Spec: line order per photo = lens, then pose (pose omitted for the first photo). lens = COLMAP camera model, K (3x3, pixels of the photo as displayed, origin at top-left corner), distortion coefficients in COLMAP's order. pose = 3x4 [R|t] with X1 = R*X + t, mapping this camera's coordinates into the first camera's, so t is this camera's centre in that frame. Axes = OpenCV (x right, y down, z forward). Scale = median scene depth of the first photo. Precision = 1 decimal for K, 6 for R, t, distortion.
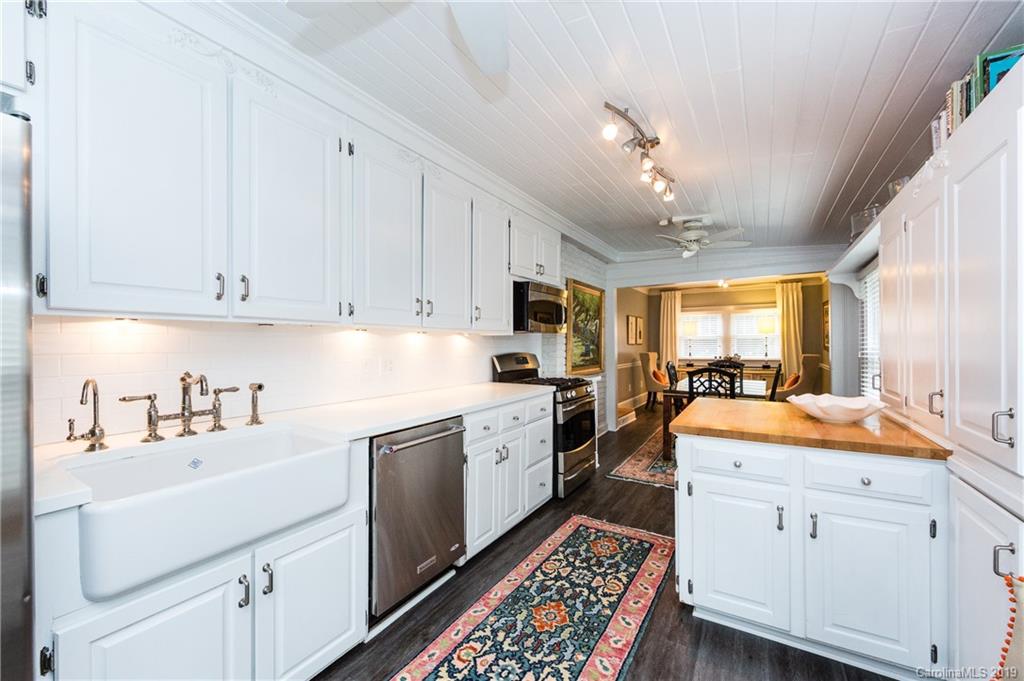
lens RADIAL K [[406.3, 0, 547.7], [0, 406.3, 339.2], [0, 0, 1]] dist [-0.002150, -0.000791]
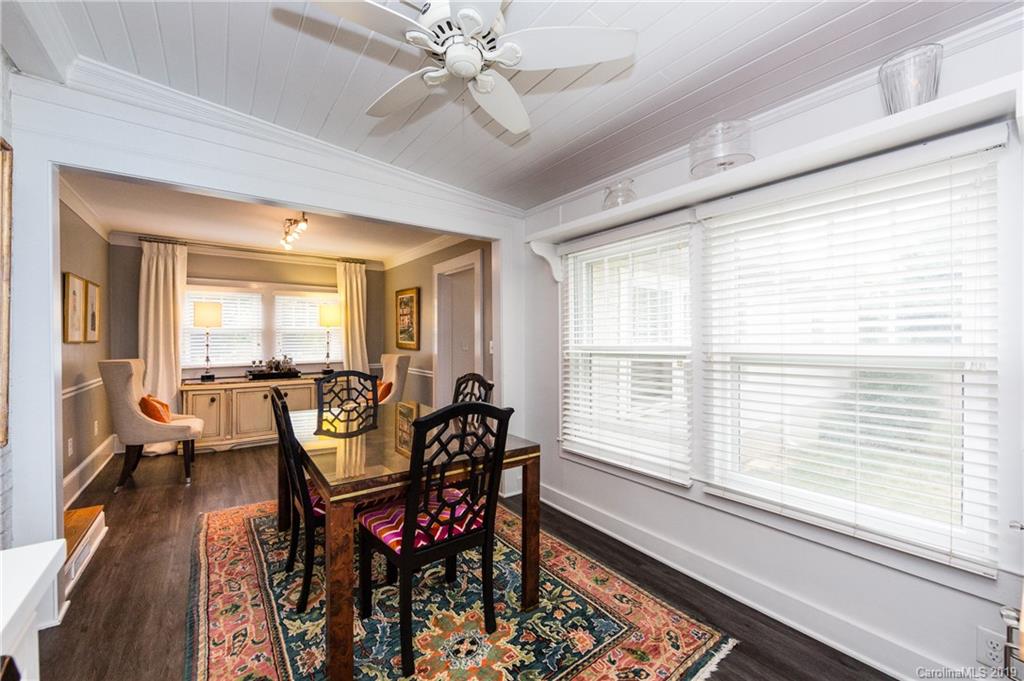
lens RADIAL K [[406.3, 0, 496.2], [0, 406.3, 335.9], [0, 0, 1]] dist [-0.002150, -0.000791]
pose [[0.462692, 0.009552, 0.886467, 0.107709], [-0.010080, 0.999934, -0.005513, 0.012860], [-0.886462, -0.006384, 0.462758, 1.321146]]
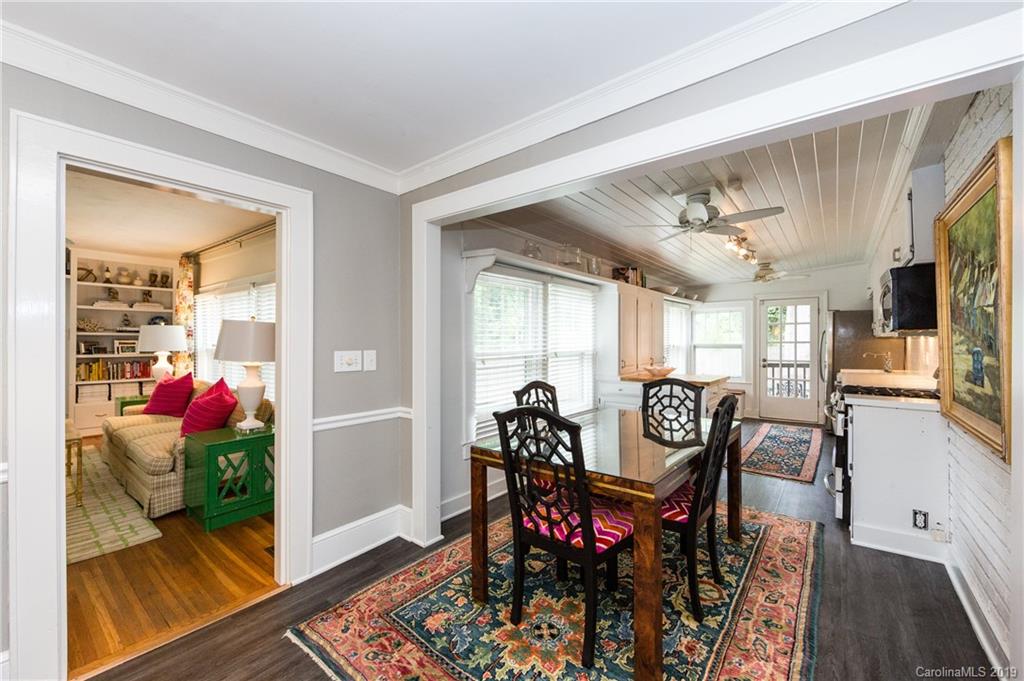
lens RADIAL K [[406.3, 0, 523.1], [0, 406.3, 339.8], [0, 0, 1]] dist [-0.002150, -0.000791]
pose [[-0.983986, 0.003567, 0.178213, 0.887153], [0.001395, 0.999923, -0.012311, 0.012769], [-0.178243, -0.011865, -0.983915, 2.963391]]
